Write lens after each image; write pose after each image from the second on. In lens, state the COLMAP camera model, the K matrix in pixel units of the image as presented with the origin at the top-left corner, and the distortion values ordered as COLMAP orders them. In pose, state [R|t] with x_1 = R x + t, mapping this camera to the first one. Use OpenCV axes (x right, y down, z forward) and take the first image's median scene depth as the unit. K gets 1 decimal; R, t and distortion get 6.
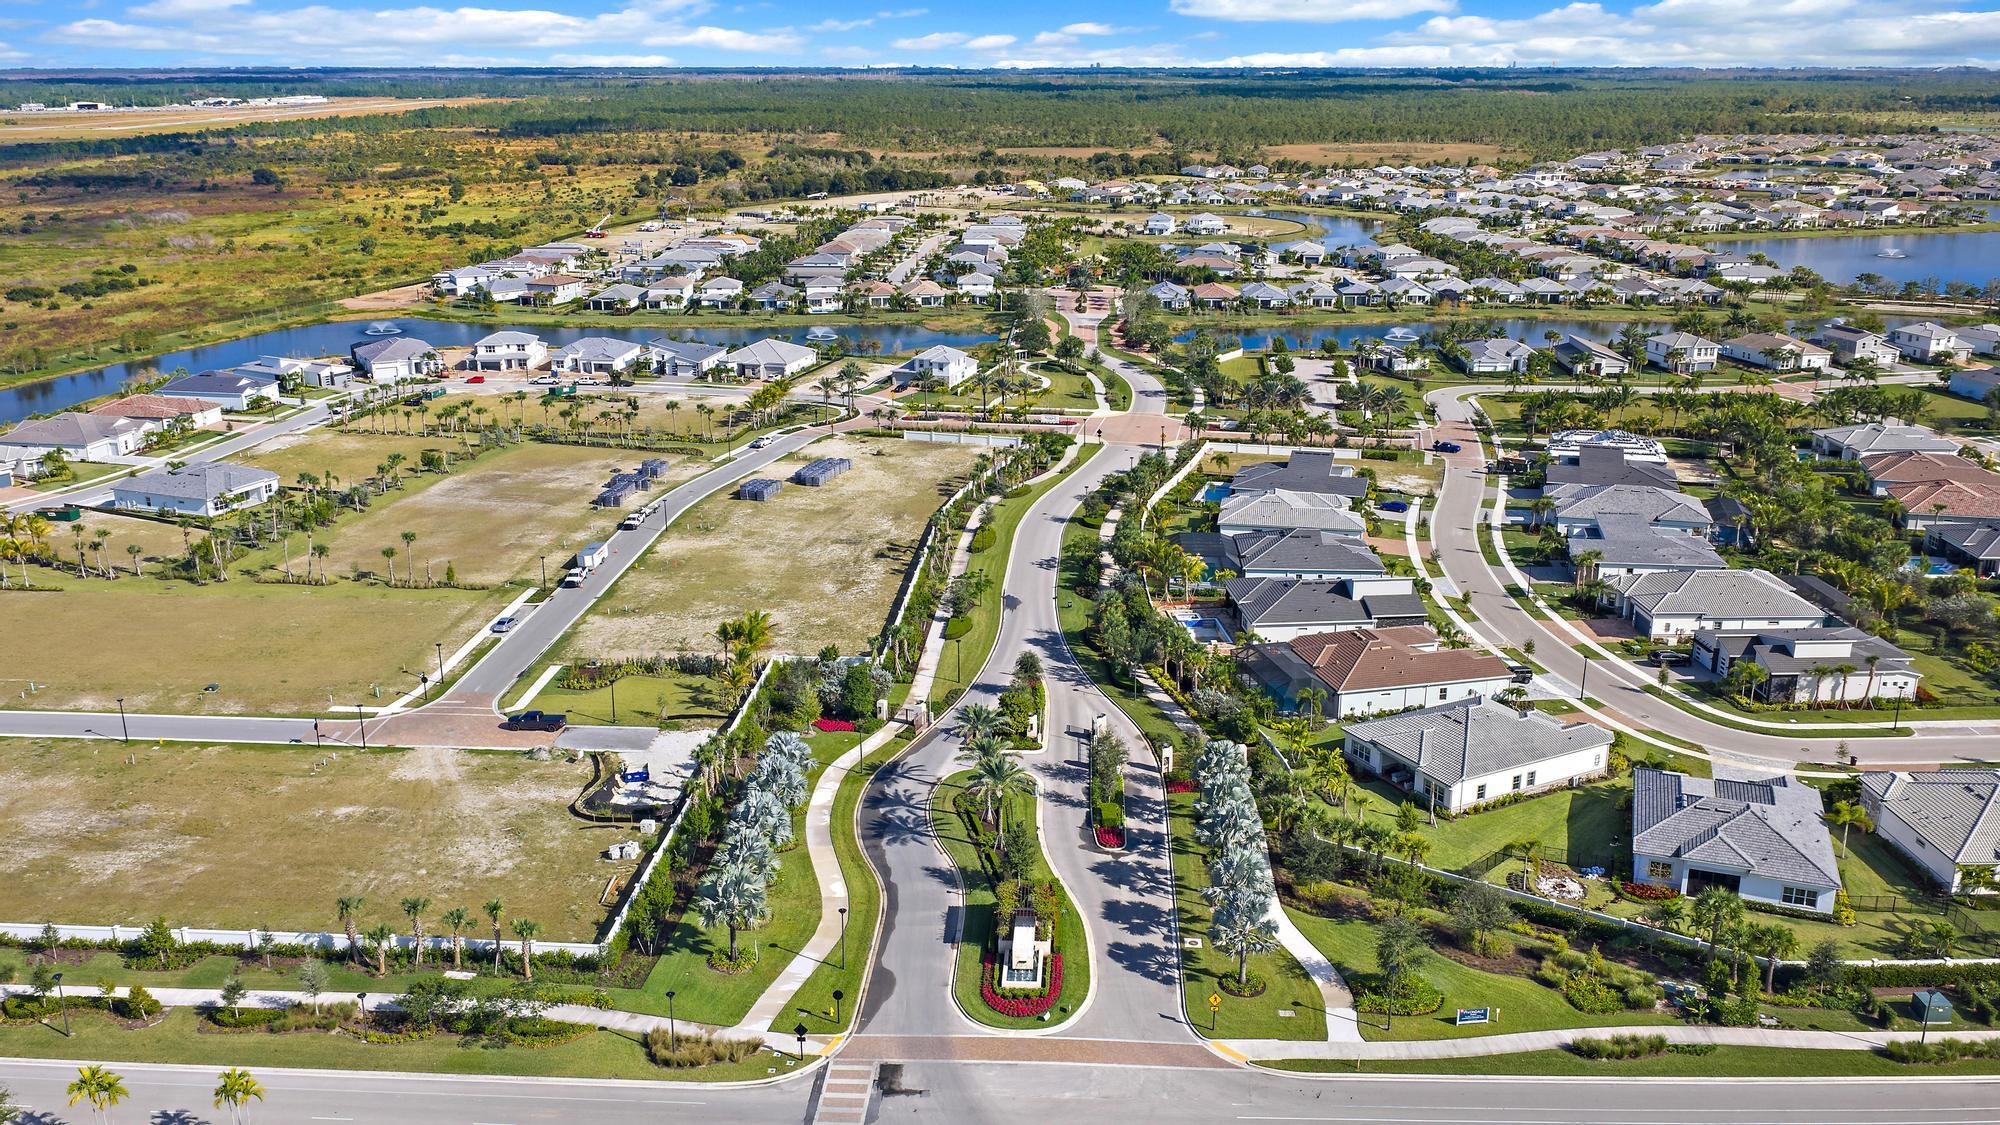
lens RADIAL K [[1676.5, 0, 1000.0], [0, 1676.5, 562.5], [0, 0, 1]] dist [0.029661, -0.059590]
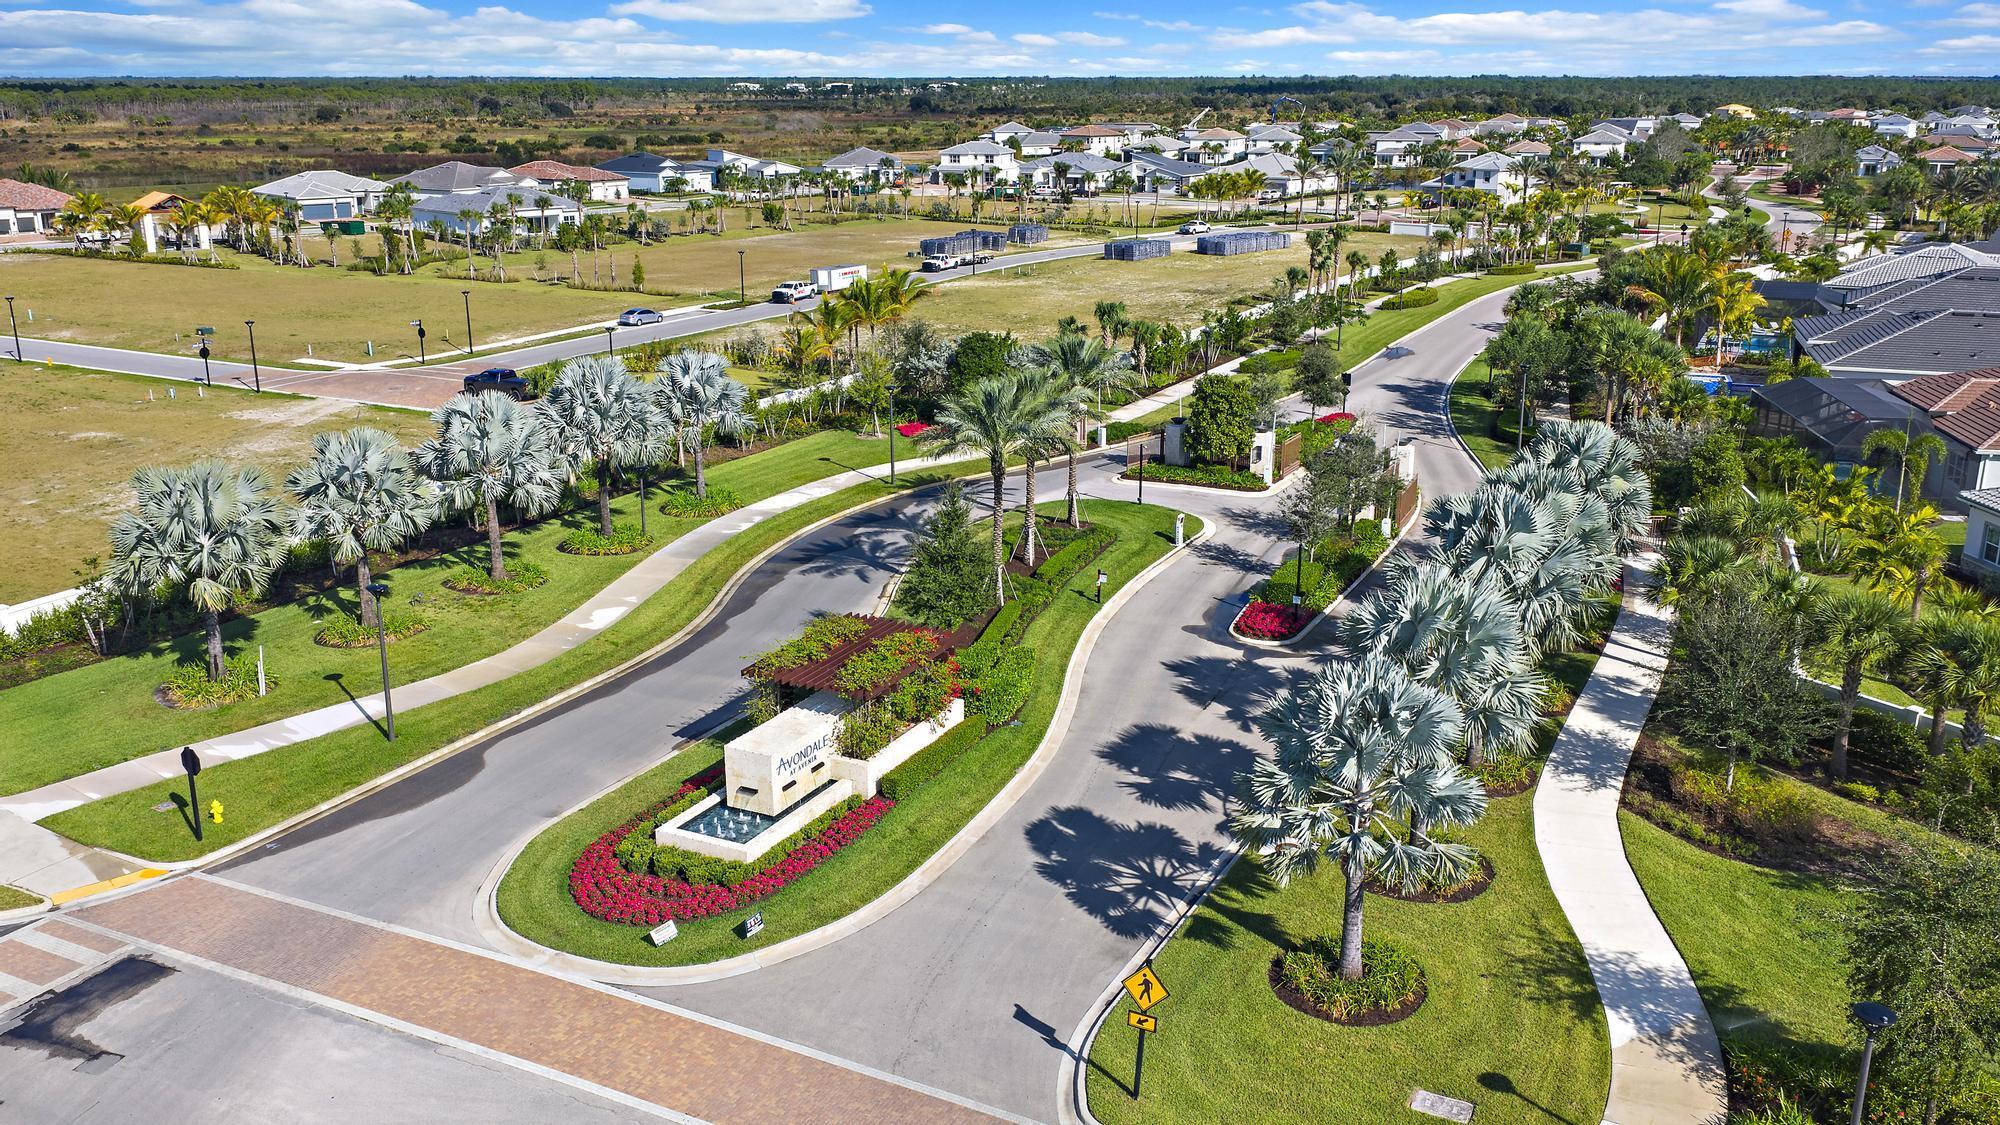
lens RADIAL K [[1676.5, 0, 1000.0], [0, 1676.5, 562.5], [0, 0, 1]] dist [0.029661, -0.059590]
pose [[0.916234, 0.116502, -0.383332, 0.181680], [-0.120552, 0.992615, 0.013533, 0.168988], [0.382078, 0.033812, 0.923511, 0.652844]]
